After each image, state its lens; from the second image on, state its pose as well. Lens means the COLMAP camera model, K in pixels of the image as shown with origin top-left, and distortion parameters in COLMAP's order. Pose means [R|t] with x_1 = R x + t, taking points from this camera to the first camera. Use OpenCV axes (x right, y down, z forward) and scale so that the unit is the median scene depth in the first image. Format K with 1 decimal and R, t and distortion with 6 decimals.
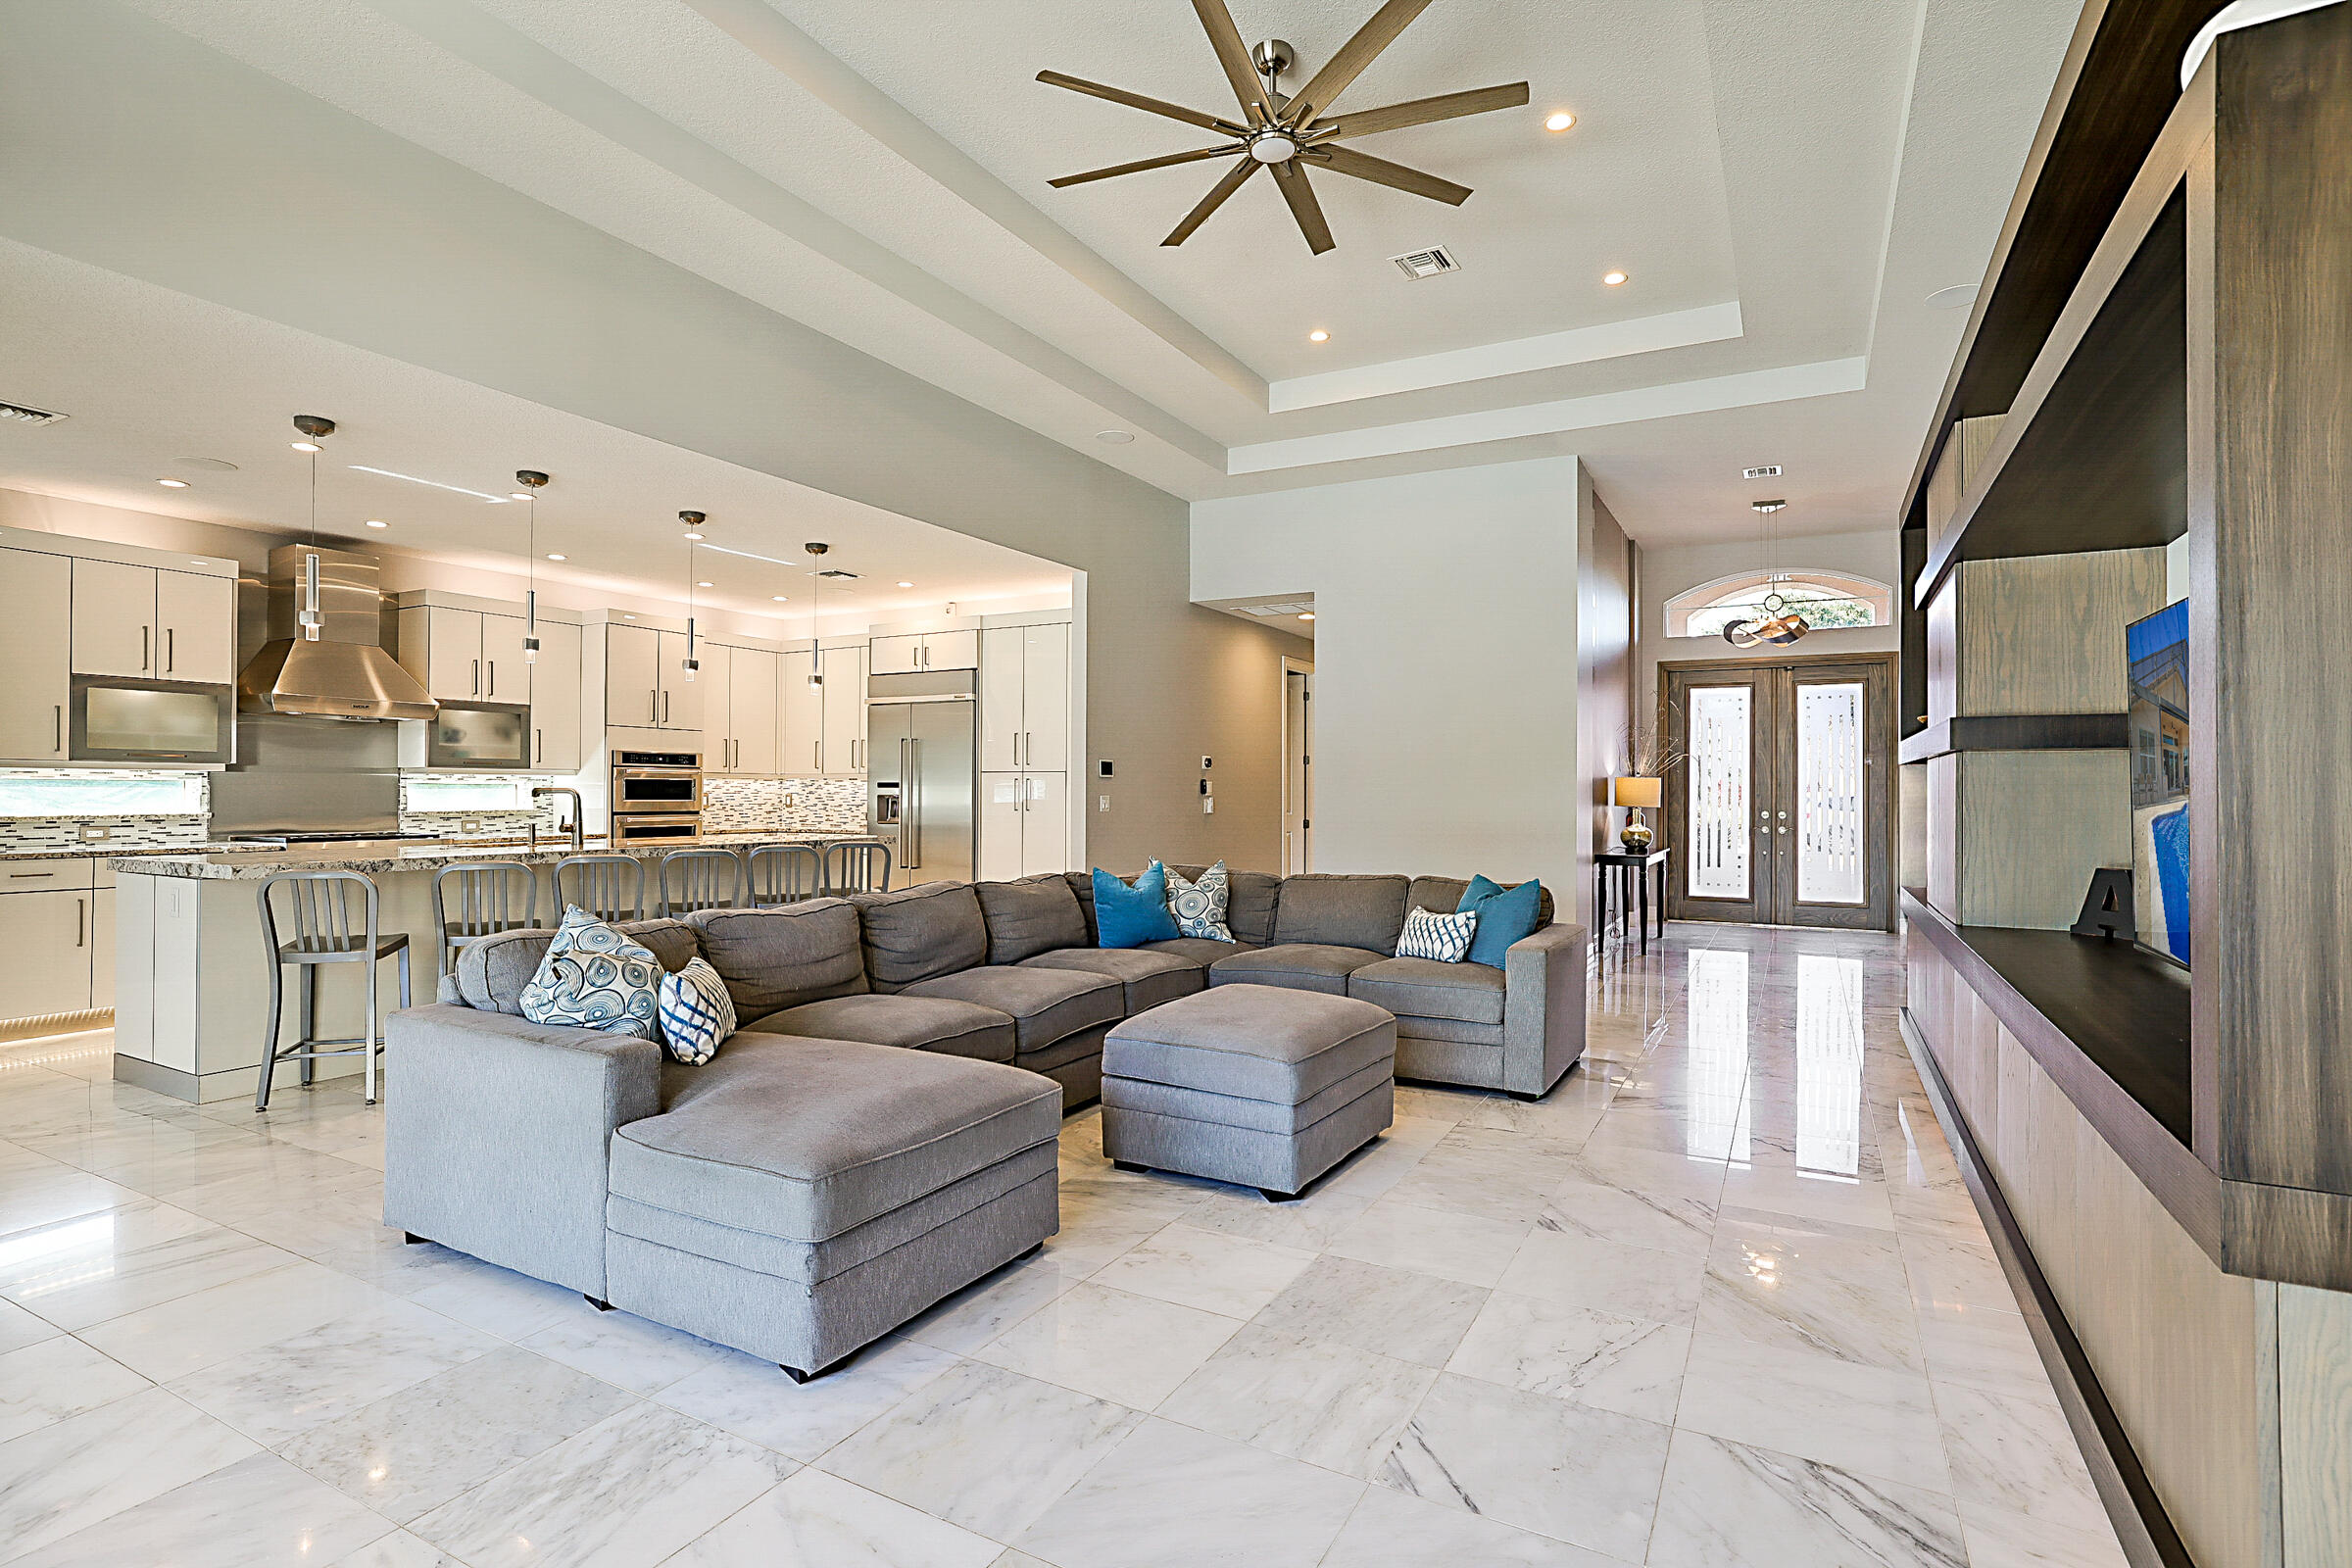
lens RADIAL K [[1098.7, 0, 1143.0], [0, 1098.7, 789.0], [0, 0, 1]] dist [-0.015897, 0.005791]
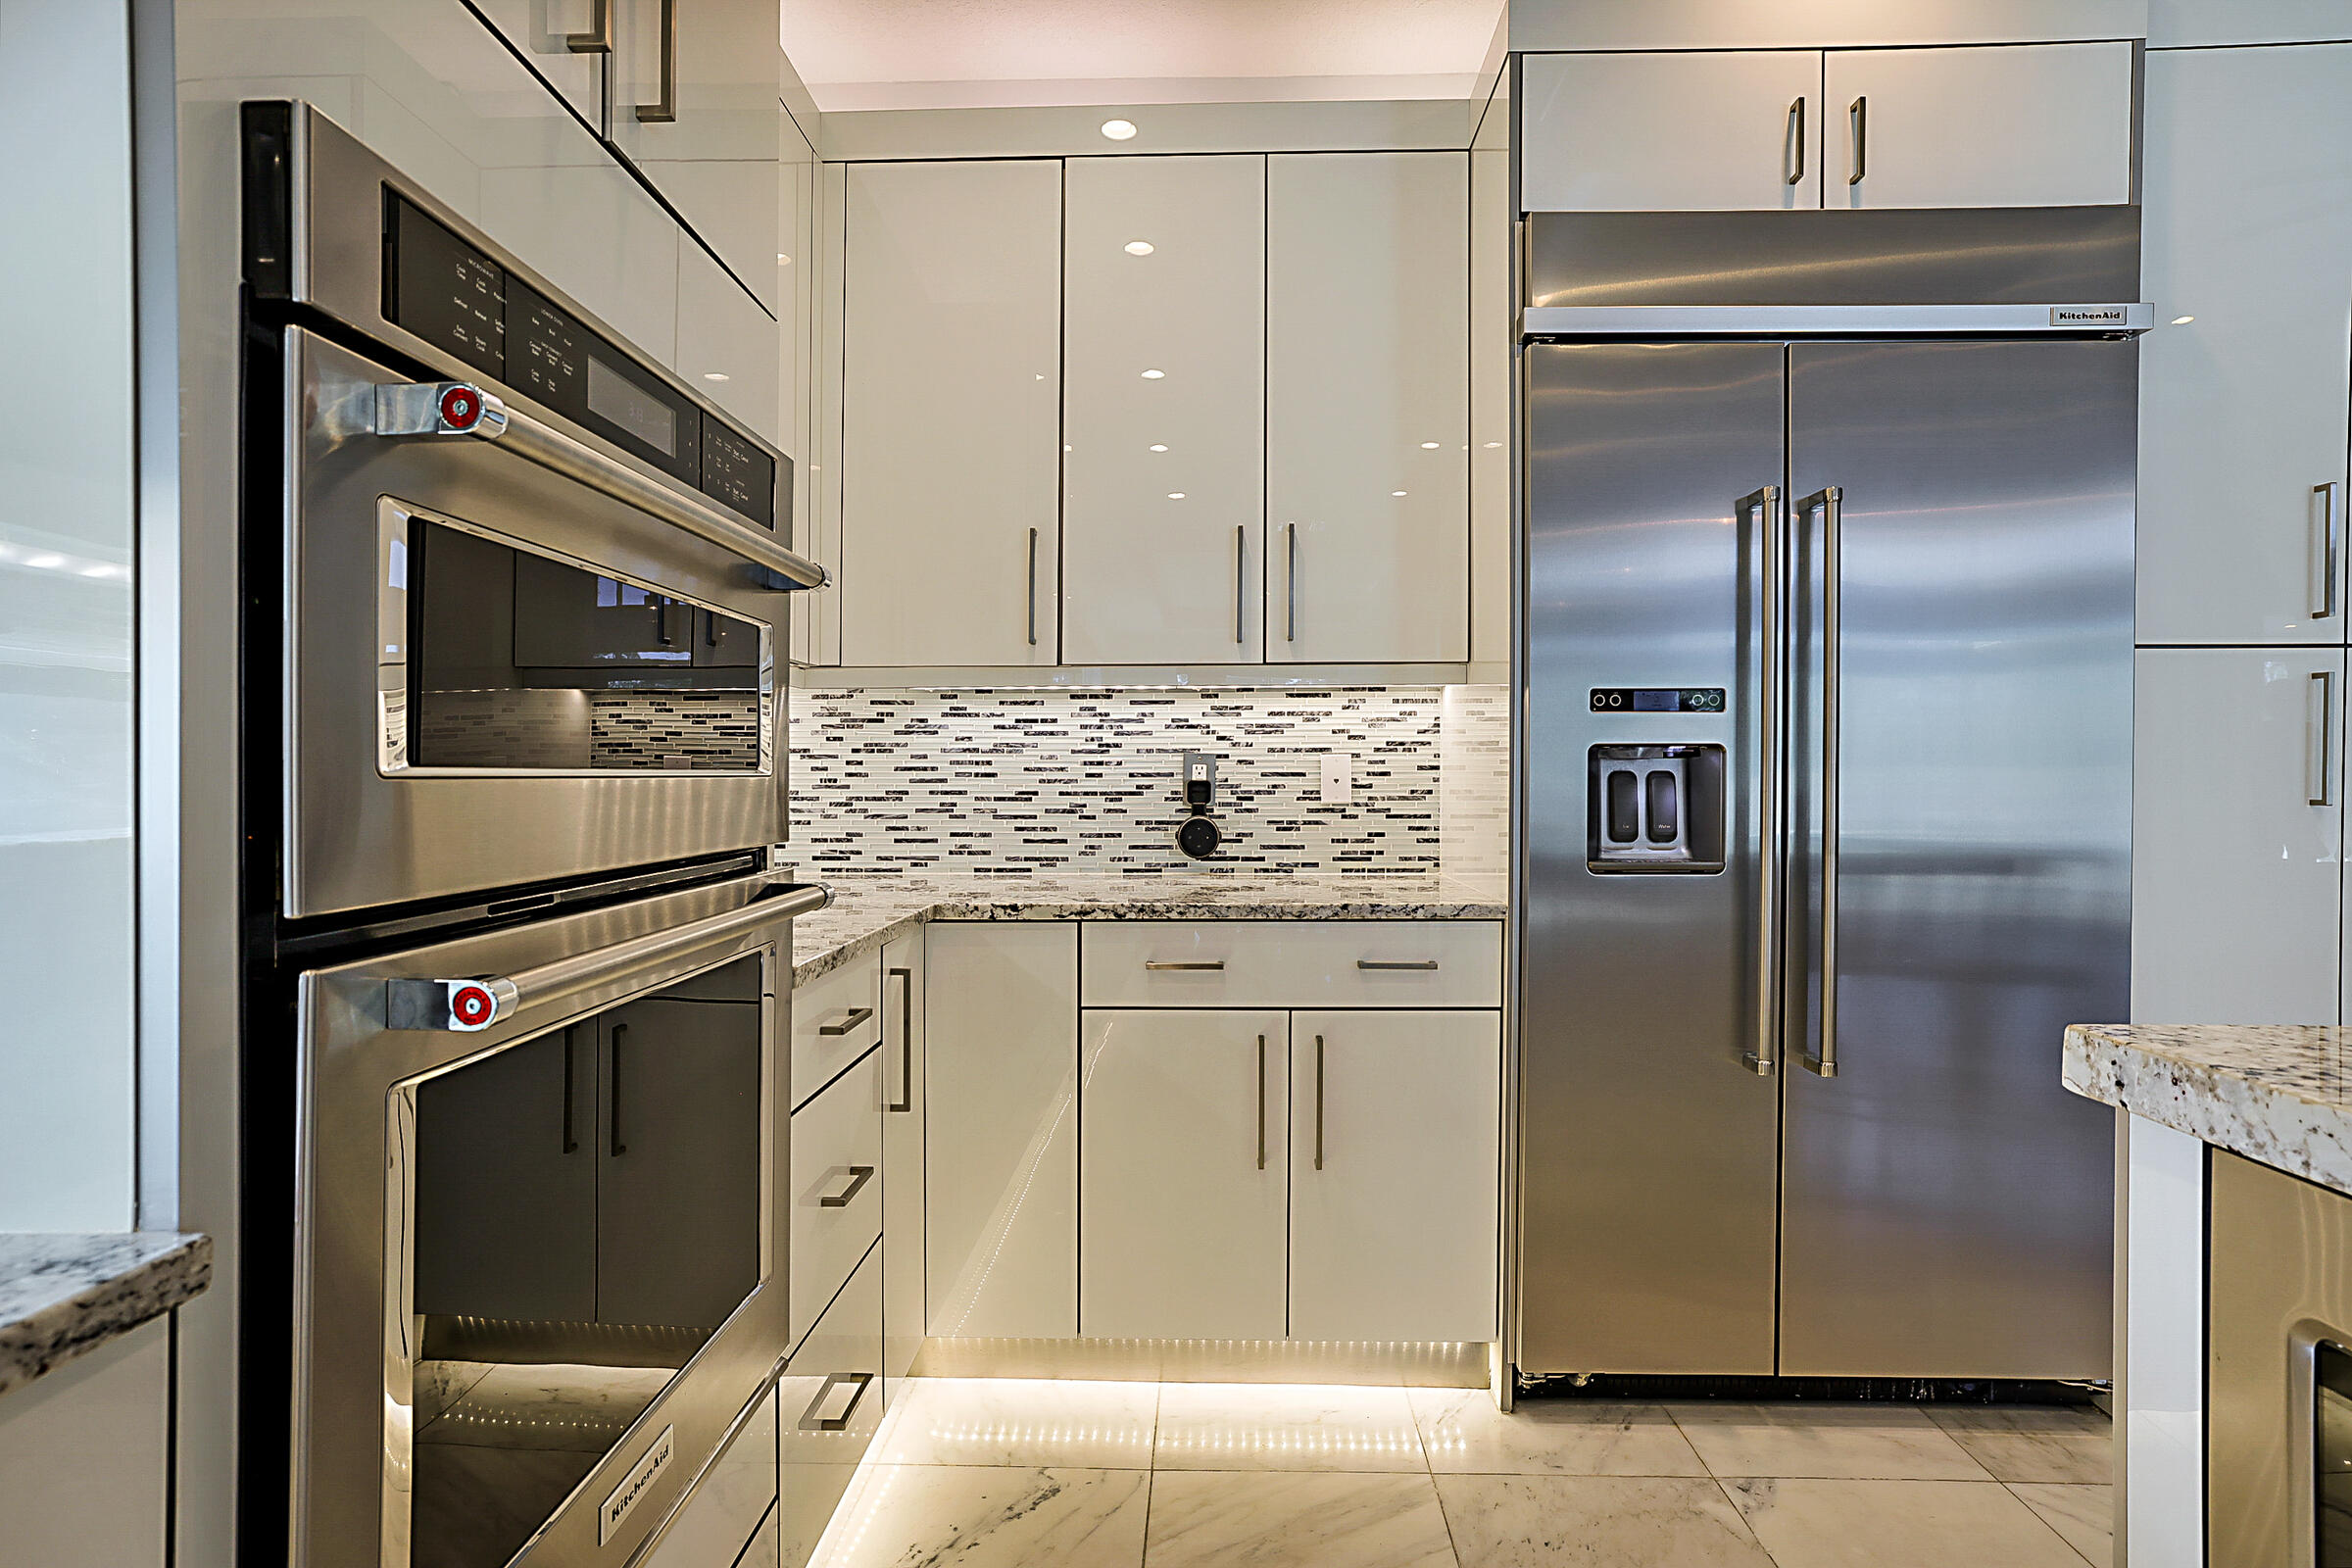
lens RADIAL K [[1214.5, 0, 1195.5], [0, 1214.5, 765.8], [0, 0, 1]] dist [-0.012470, 0.014386]
pose [[0.886336, -0.001391, 0.463041, -0.515541], [0.002651, 0.999994, -0.002070, 0.011633], [-0.463035, 0.003062, 0.886335, 0.992954]]
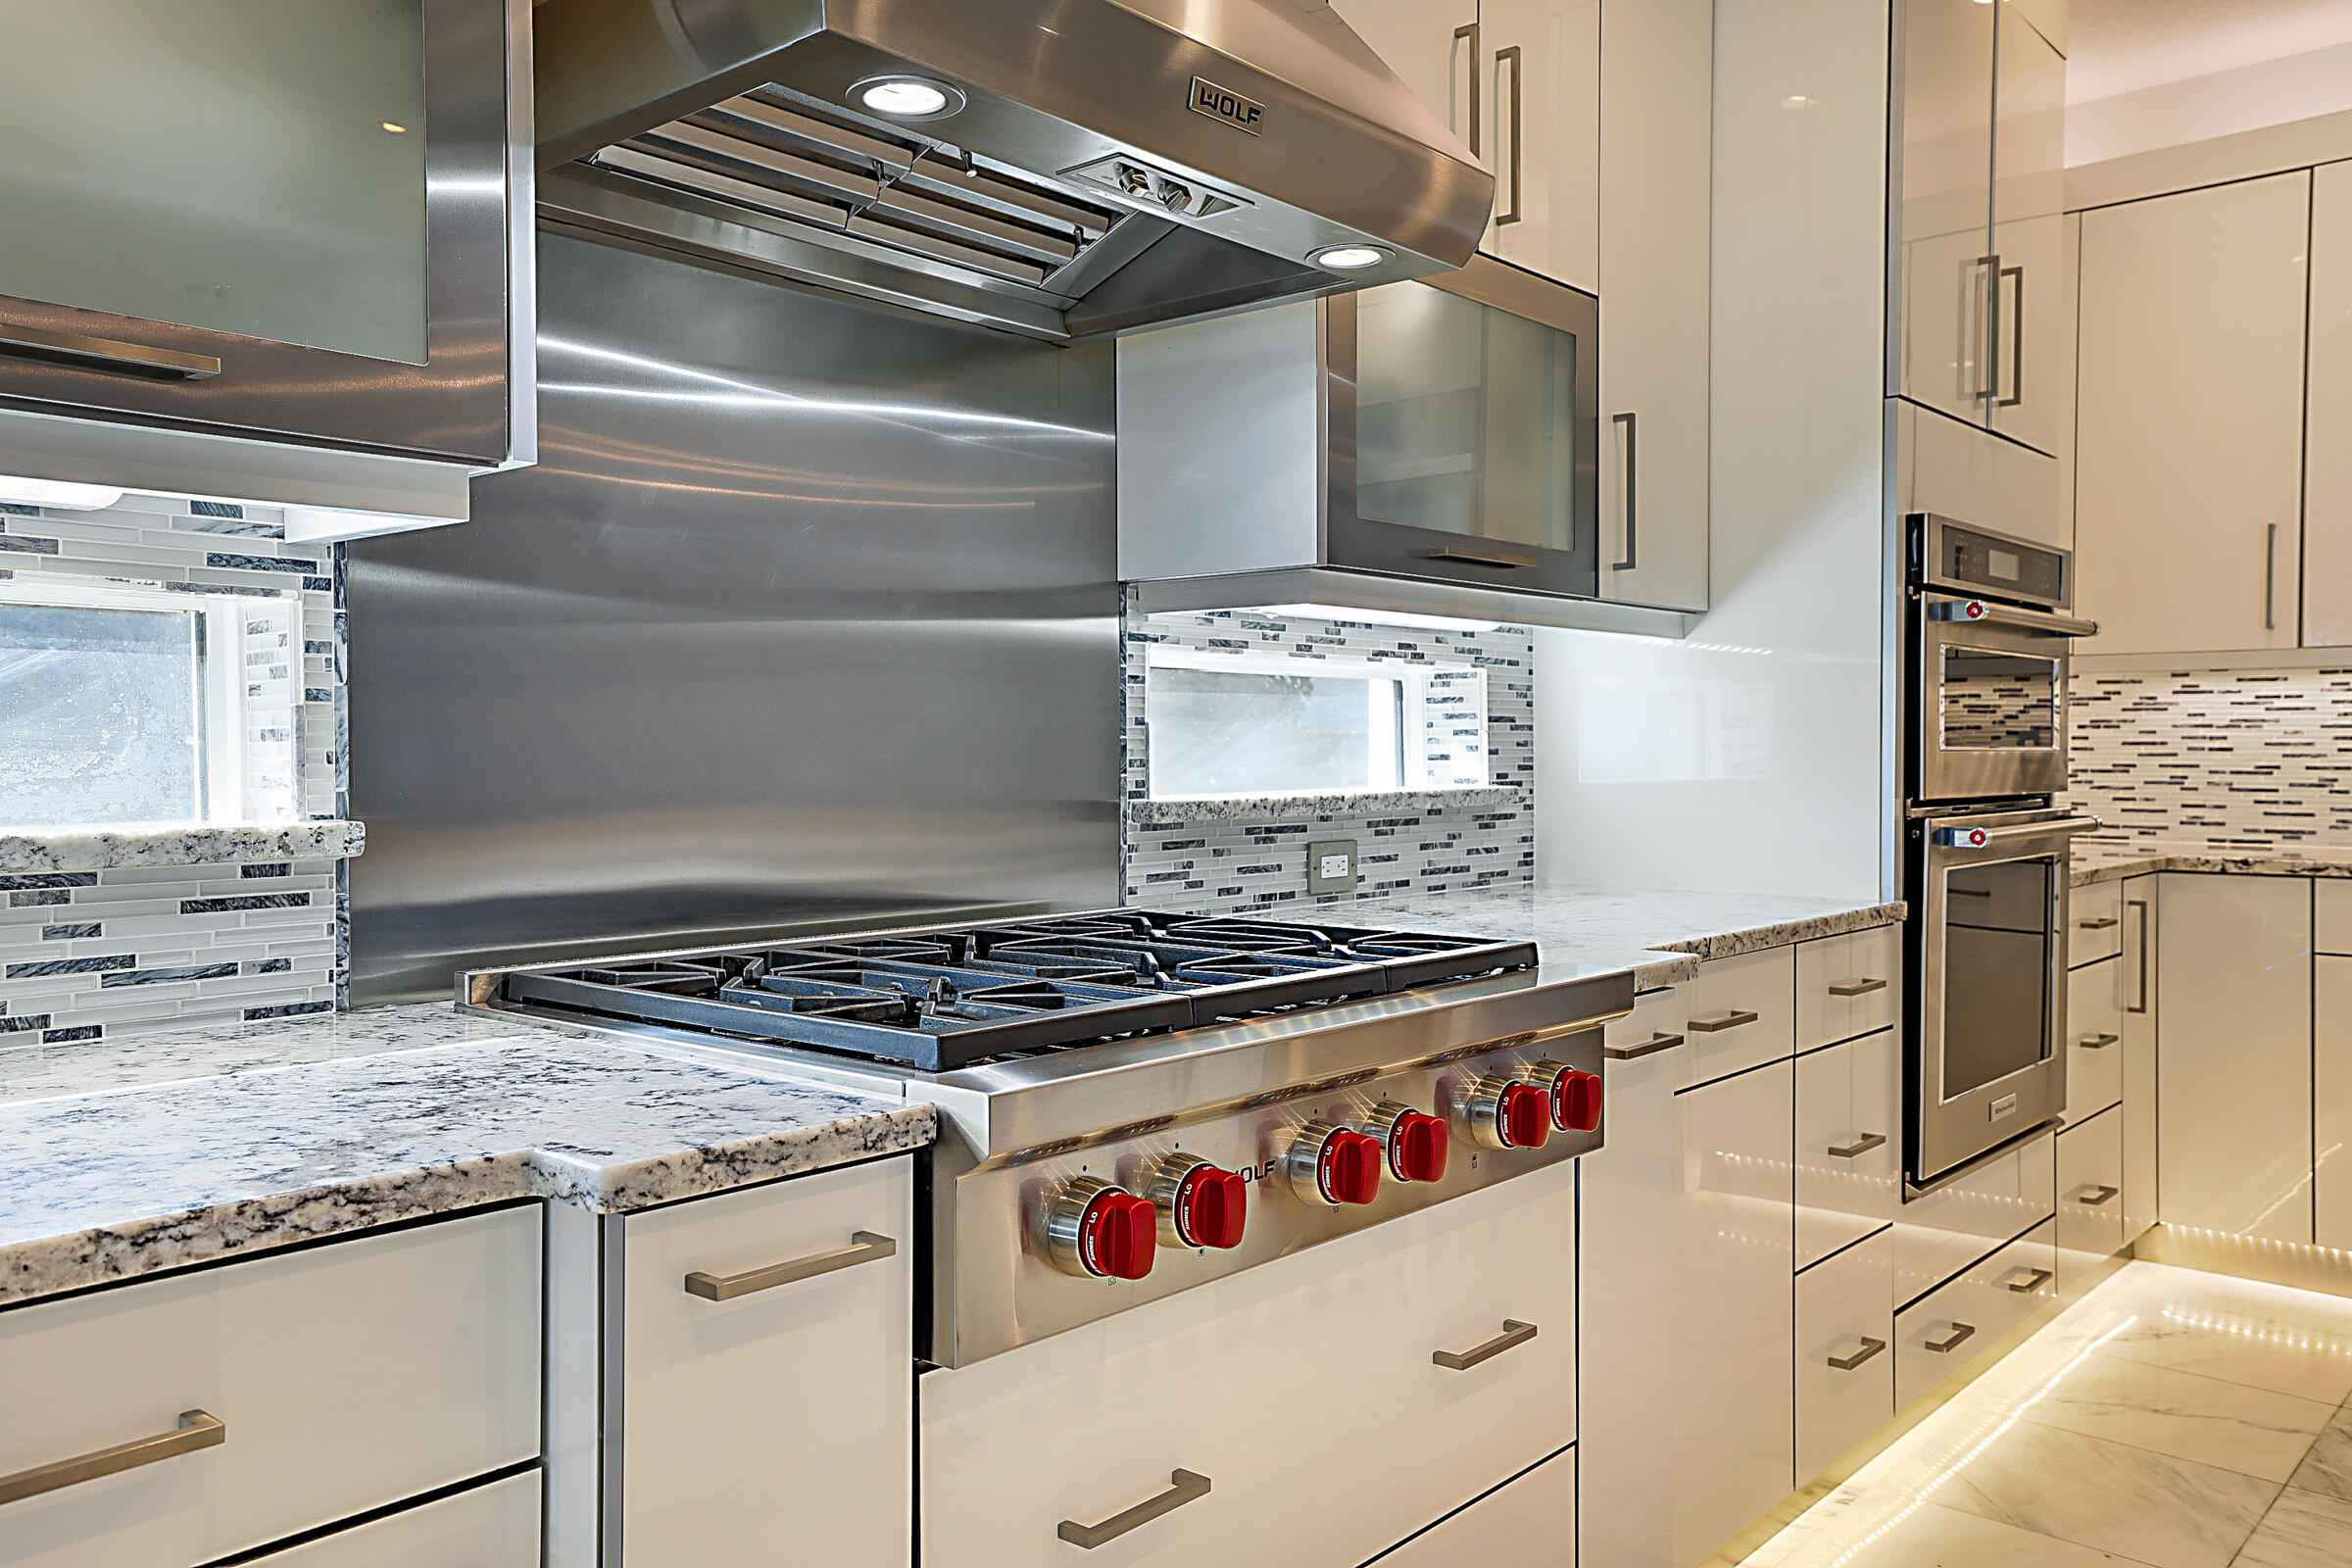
lens RADIAL K [[1812.7, 0, 1150.9], [0, 1812.7, 768.7], [0, 0, 1]] dist [0.029347, 0.009539]
pose [[0.974266, -0.001267, -0.225400, -0.607621], [0.004410, 0.999900, 0.013440, 0.010126], [0.225360, -0.014088, 0.974174, 0.683627]]
